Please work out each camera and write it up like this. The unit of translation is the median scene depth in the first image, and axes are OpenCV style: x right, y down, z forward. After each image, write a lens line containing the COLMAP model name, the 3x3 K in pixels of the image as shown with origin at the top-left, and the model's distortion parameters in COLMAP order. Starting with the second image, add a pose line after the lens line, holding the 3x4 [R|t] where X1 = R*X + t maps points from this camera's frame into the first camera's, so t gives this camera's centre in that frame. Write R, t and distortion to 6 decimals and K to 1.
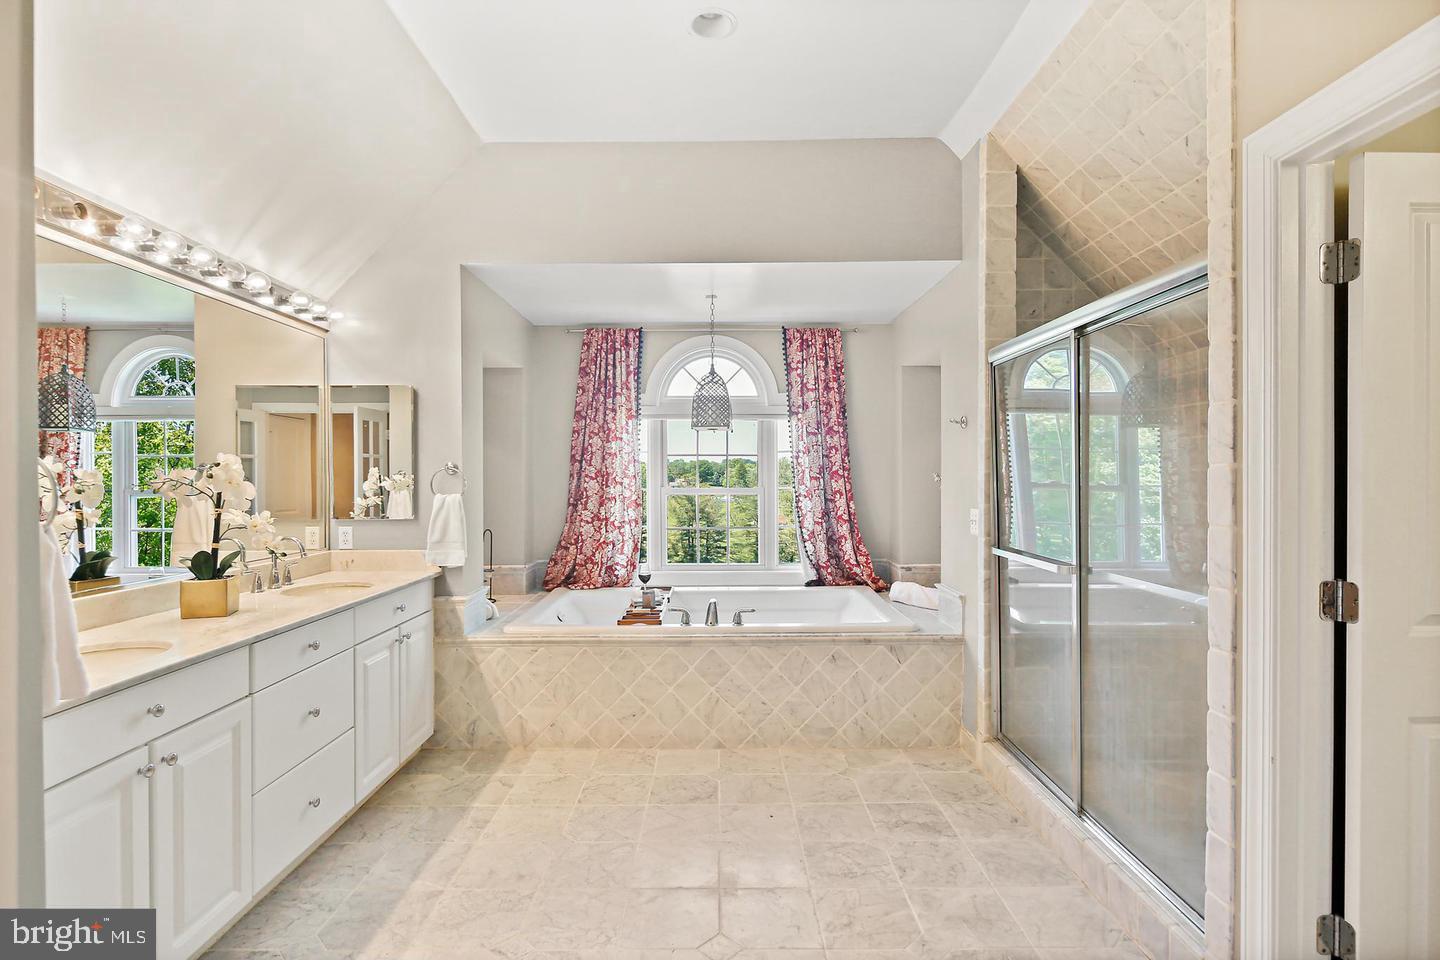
lens RADIAL K [[707.4, 0, 720.1], [0, 707.4, 482.0], [0, 0, 1]] dist [0.001255, -0.002096]
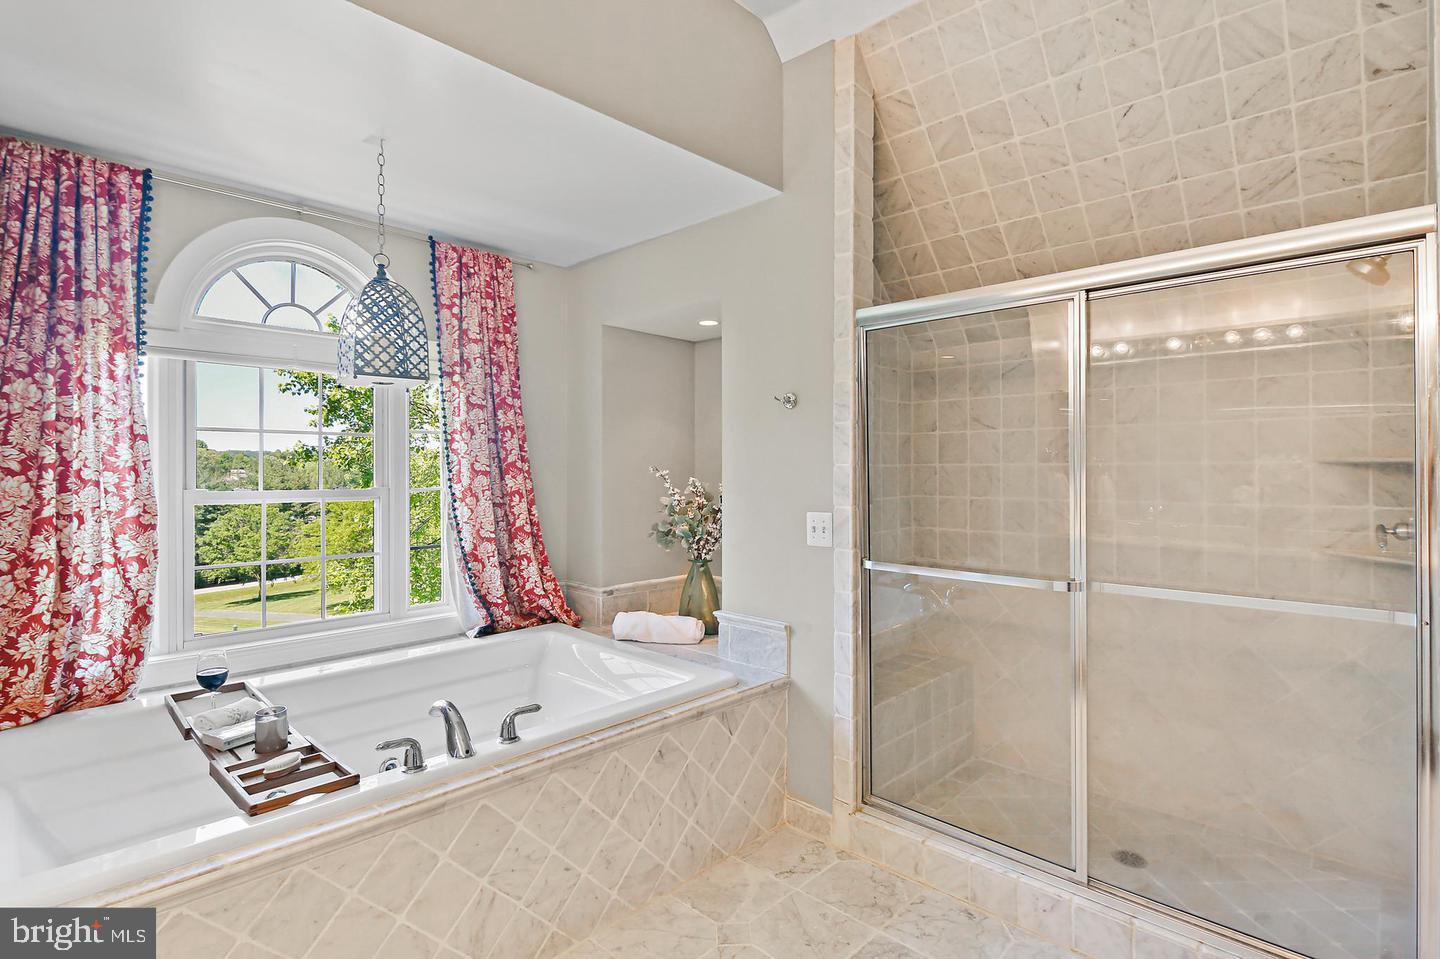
lens RADIAL K [[707.4, 0, 721.3], [0, 707.4, 469.3], [0, 0, 1]] dist [0.001255, -0.002096]
pose [[0.697048, 0.004996, 0.717007, -0.188262], [0.003506, 0.999940, -0.010375, -0.001033], [-0.717016, 0.009746, 0.696989, 0.370728]]
